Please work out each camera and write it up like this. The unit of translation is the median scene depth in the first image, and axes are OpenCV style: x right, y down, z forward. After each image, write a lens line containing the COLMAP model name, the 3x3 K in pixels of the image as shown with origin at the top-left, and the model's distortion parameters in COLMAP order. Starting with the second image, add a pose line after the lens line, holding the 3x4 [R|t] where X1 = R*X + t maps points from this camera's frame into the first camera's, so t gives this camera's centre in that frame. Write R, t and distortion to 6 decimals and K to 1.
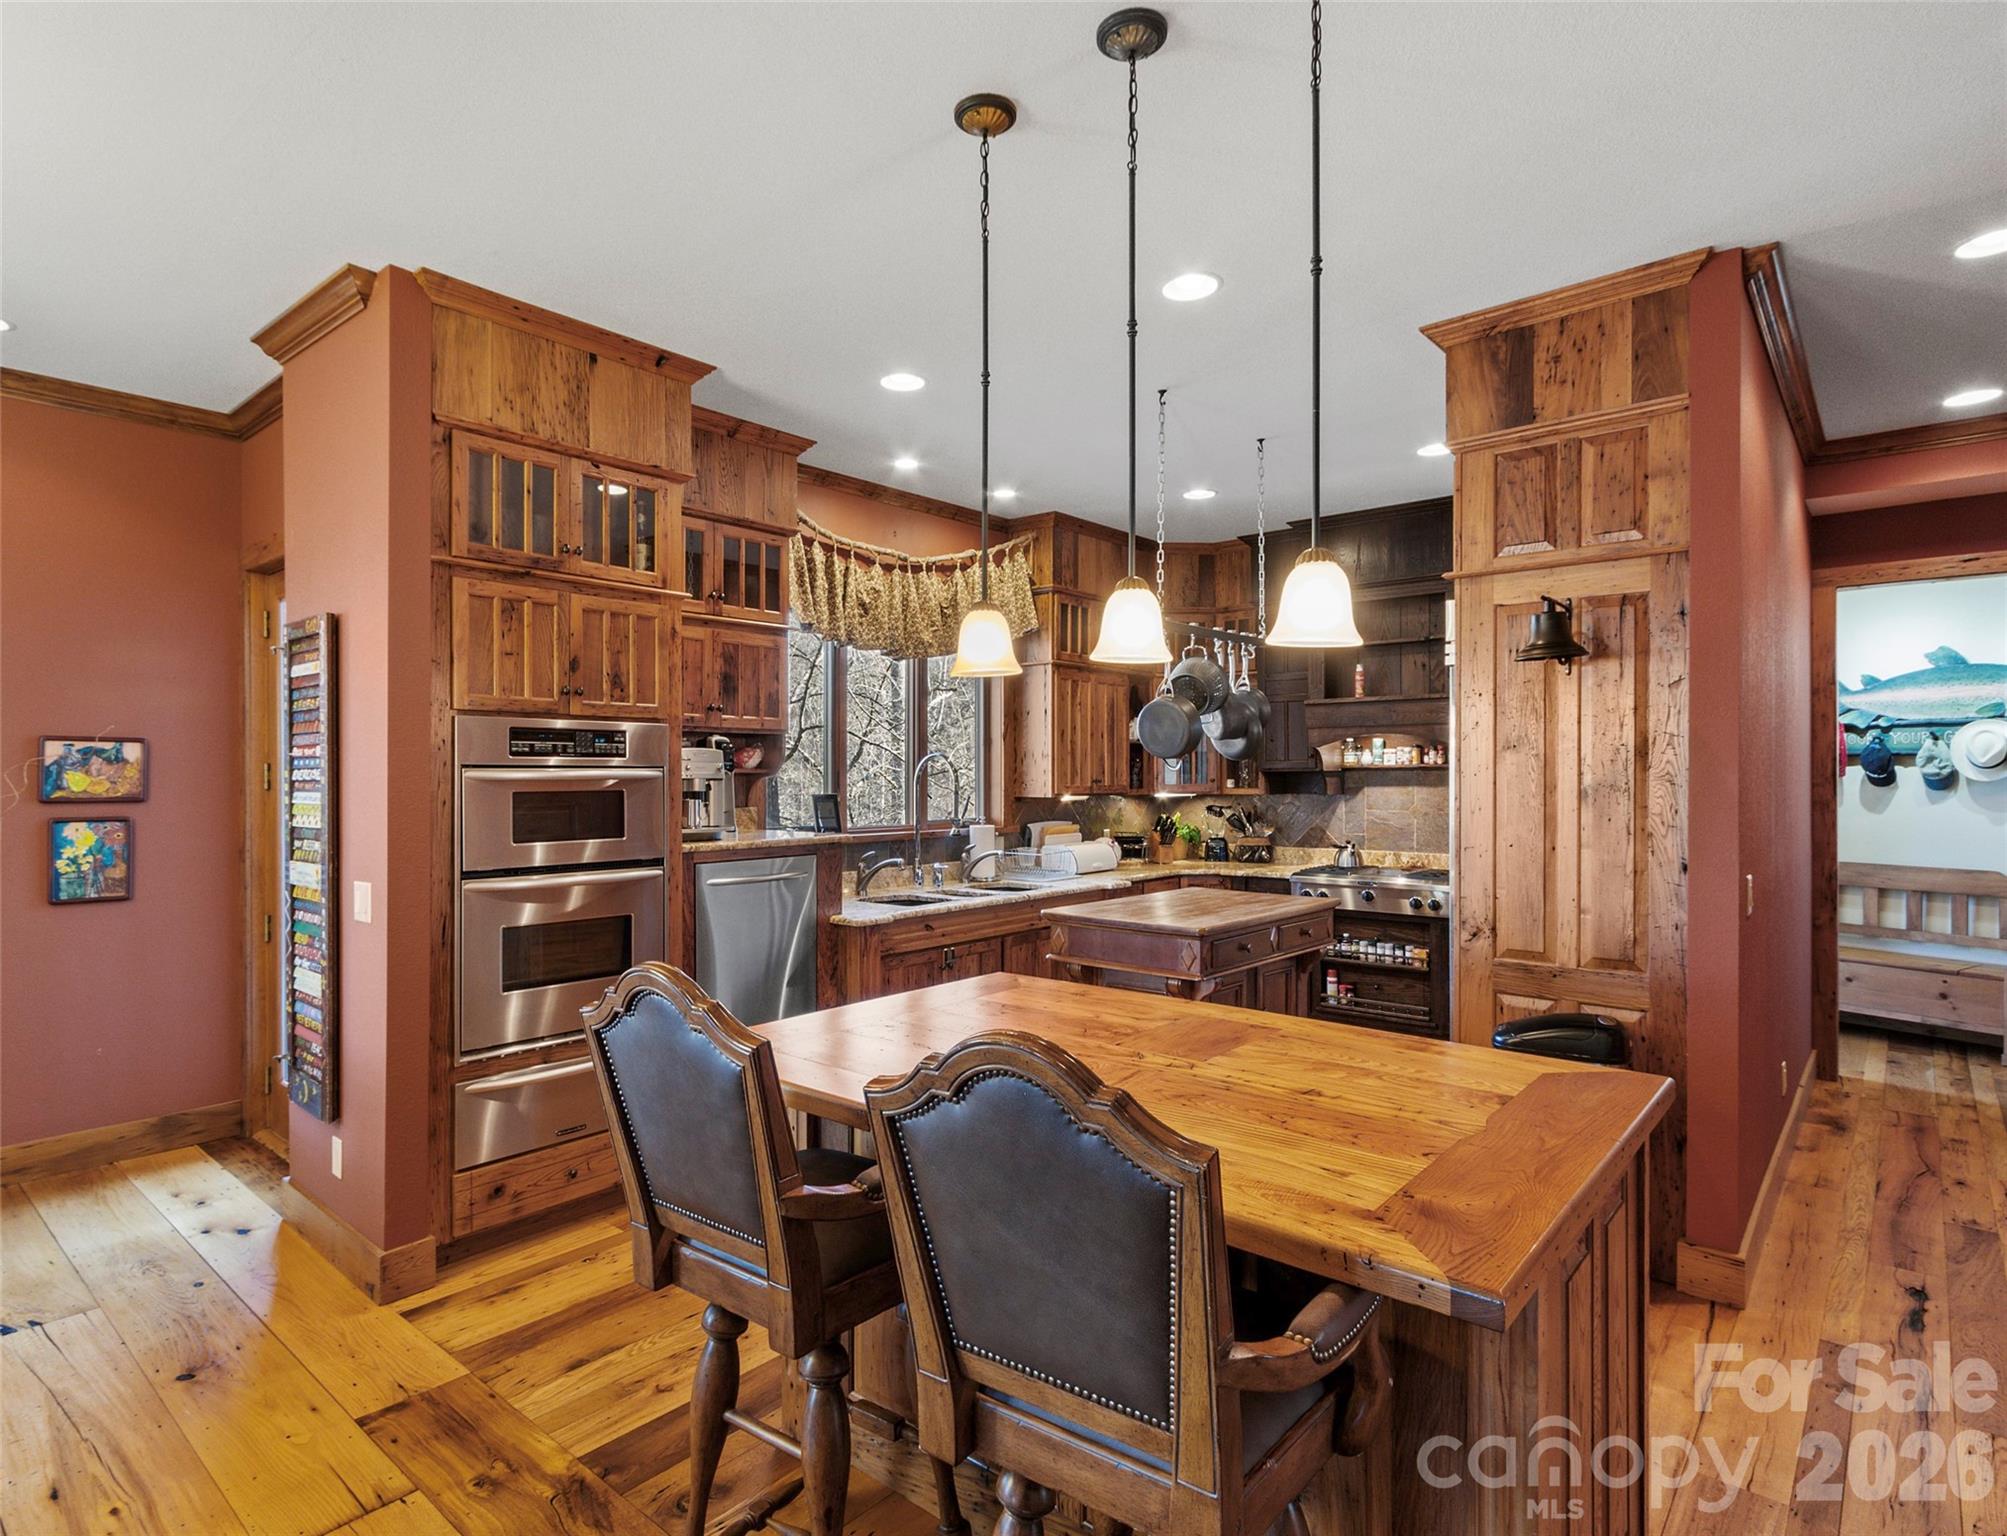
lens RADIAL K [[1066.5, 0, 934.3], [0, 1066.5, 780.5], [0, 0, 1]] dist [-0.001256, 0.002681]
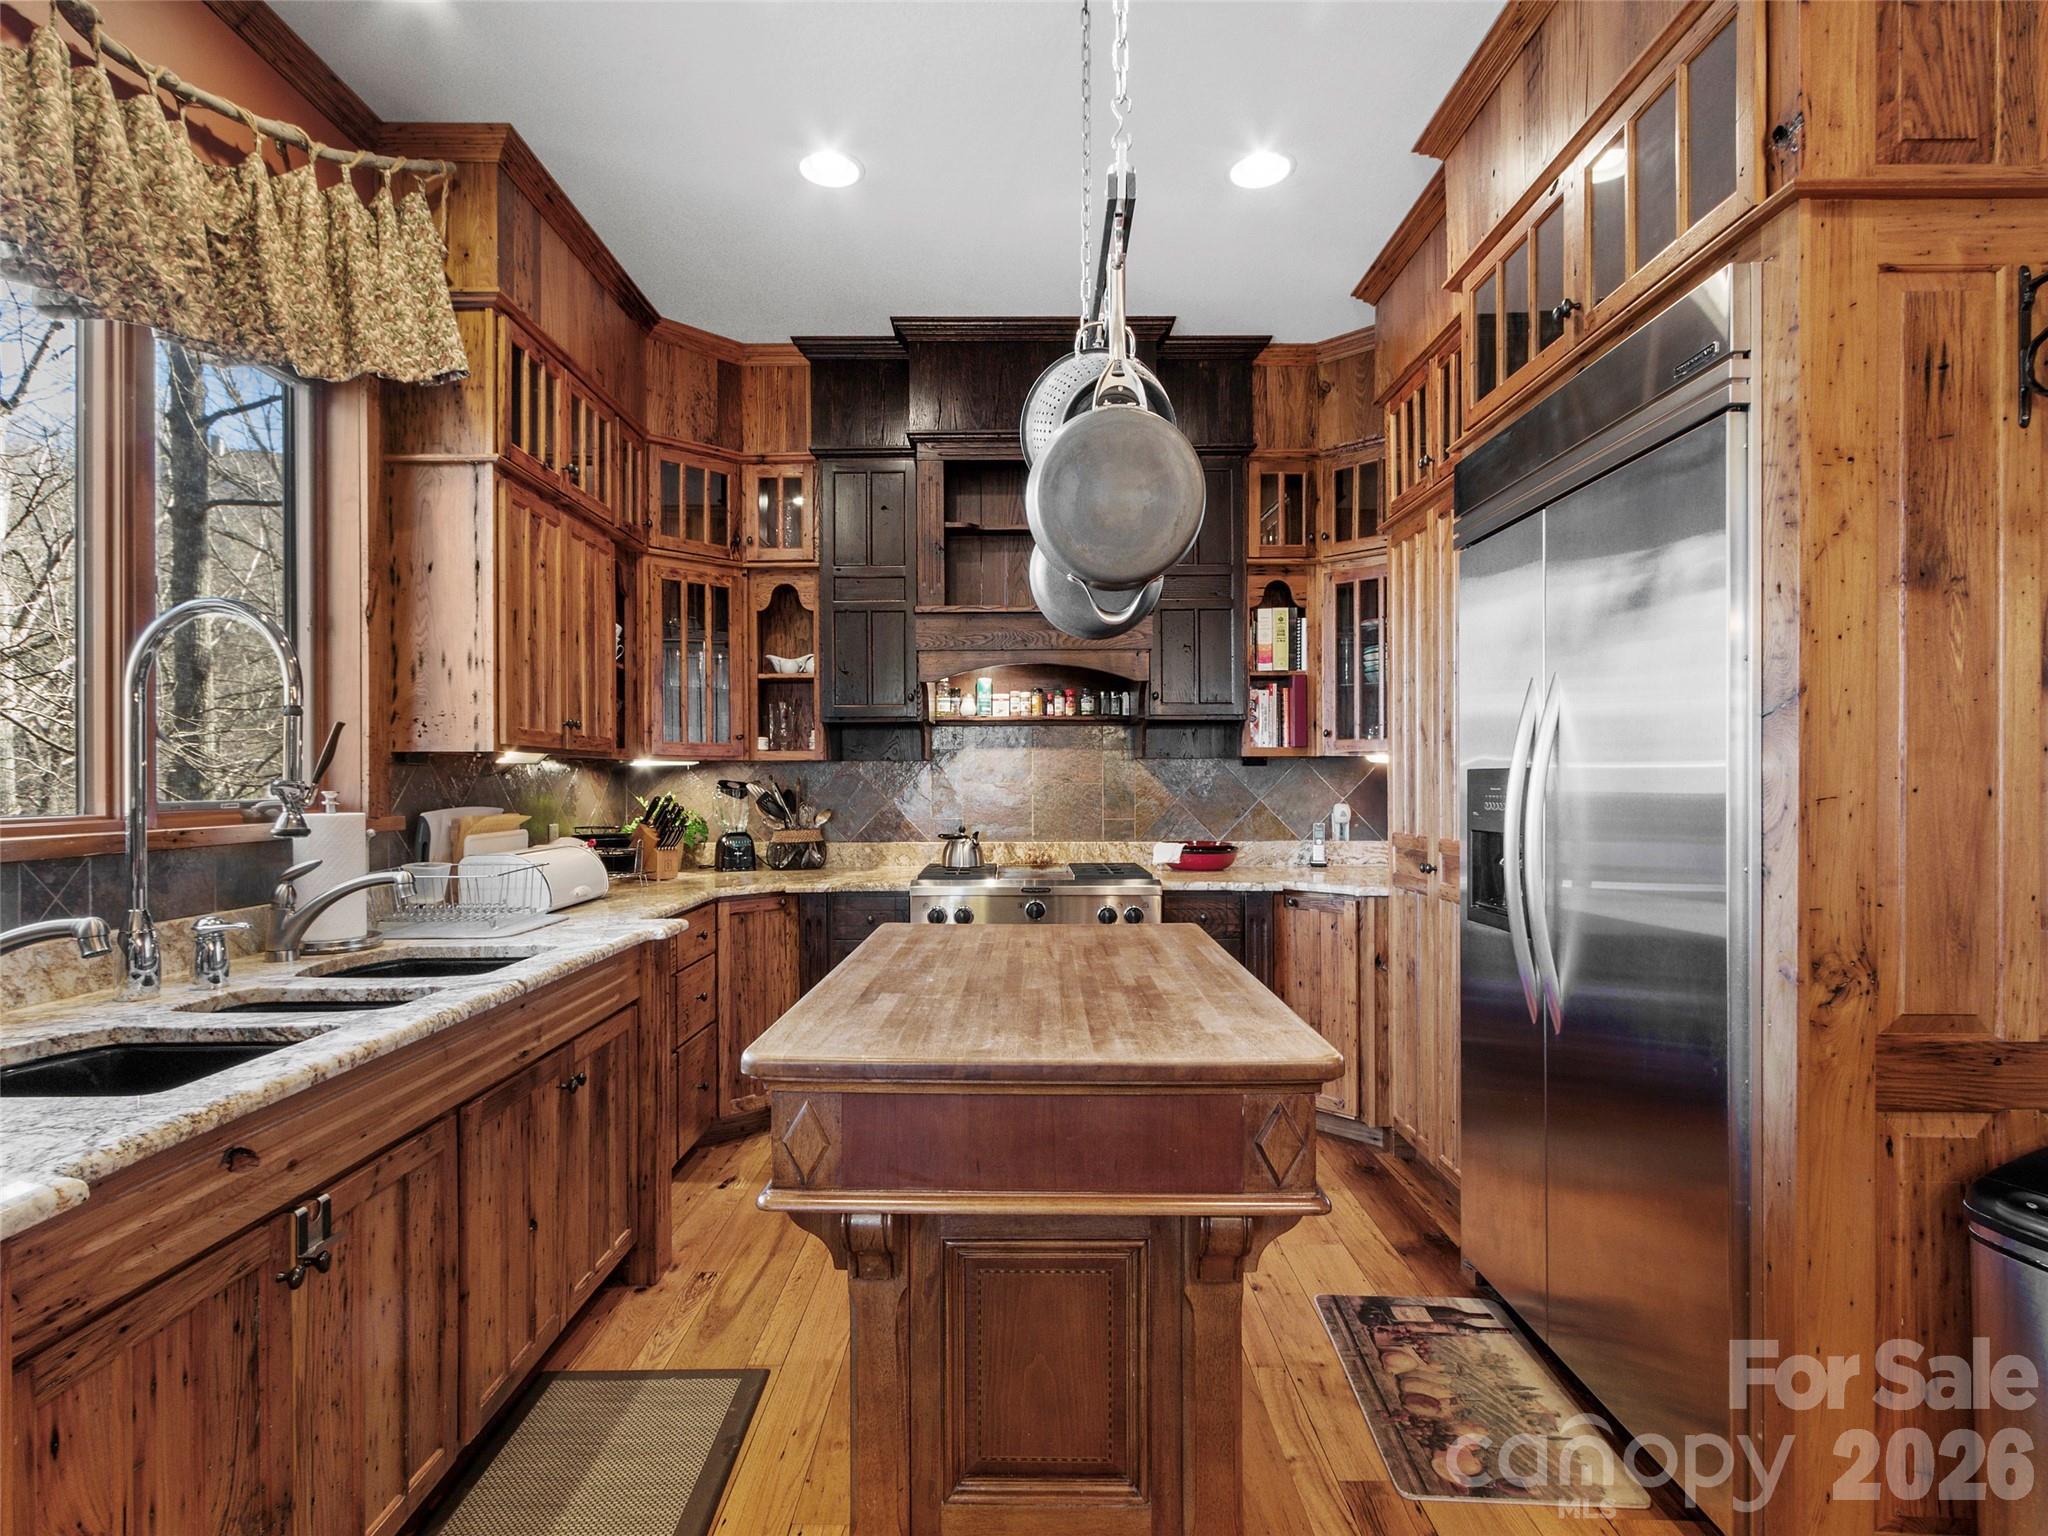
lens RADIAL K [[1074.6, 0, 1016.3], [0, 1074.6, 778.2], [0, 0, 1]] dist [0.010089, -0.005728]
pose [[0.747054, -0.000122, 0.664764, -0.035622], [0.005839, 0.999963, -0.006379, 0.035954], [-0.664738, 0.008647, 0.747026, 0.568372]]
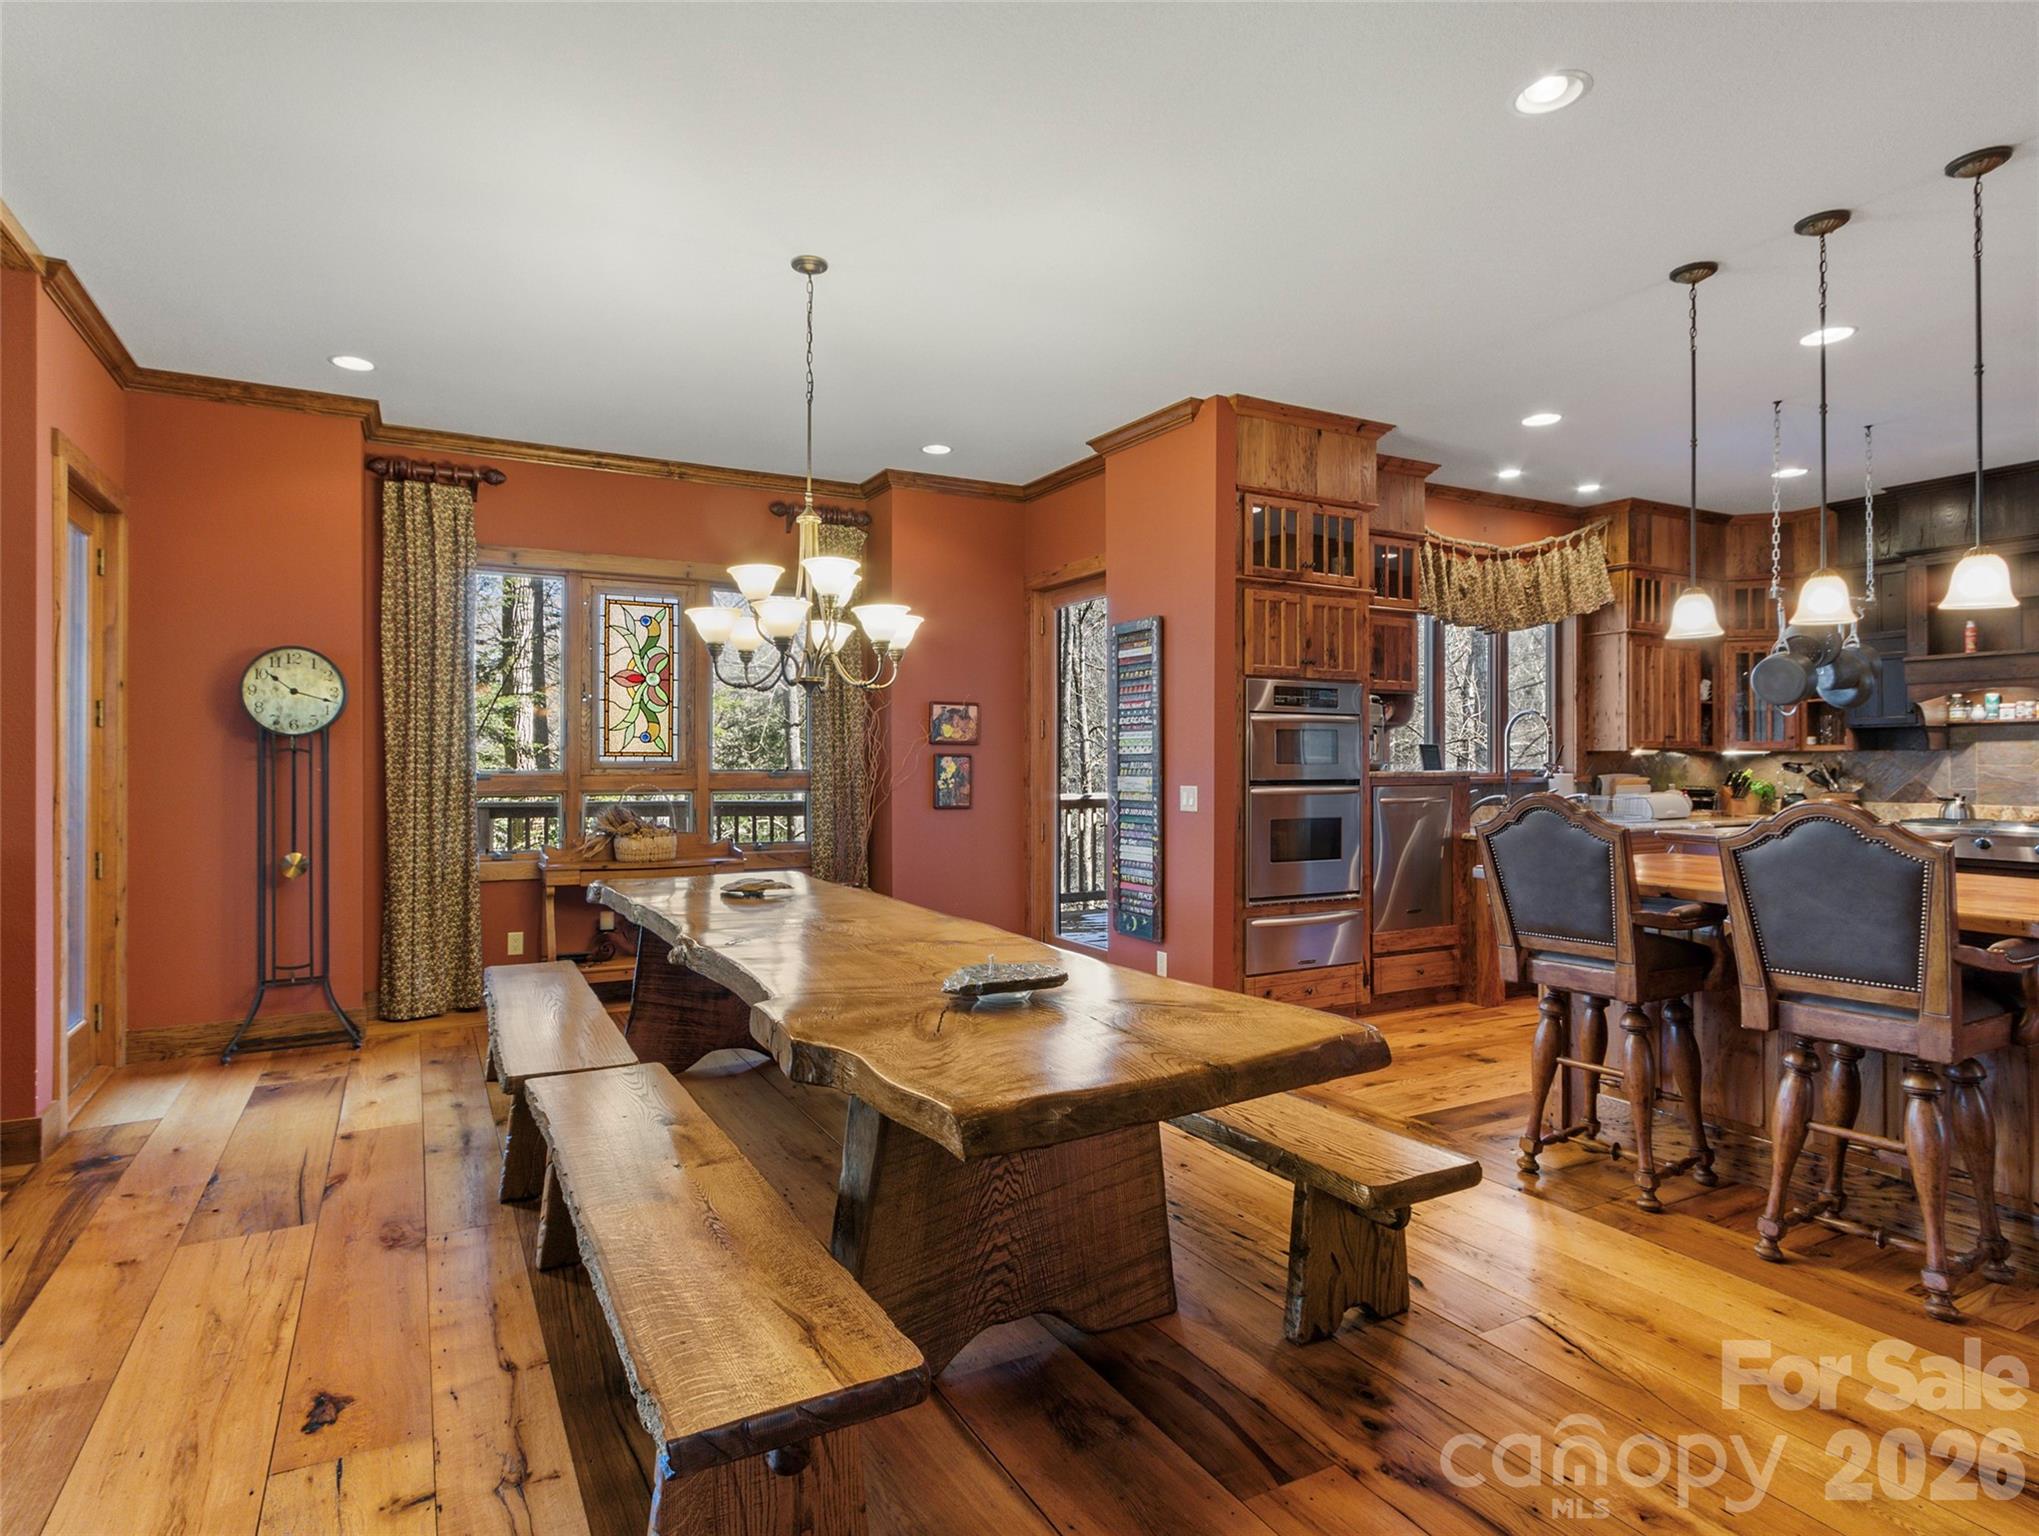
lens RADIAL K [[1069.9, 0, 973.2], [0, 1069.9, 756.4], [0, 0, 1]] dist [0.010089, -0.005728]
pose [[0.939324, 0.000375, -0.343030, -0.170547], [-0.003460, 0.999959, -0.008382, 0.038635], [0.343013, 0.009061, 0.939287, -0.345375]]
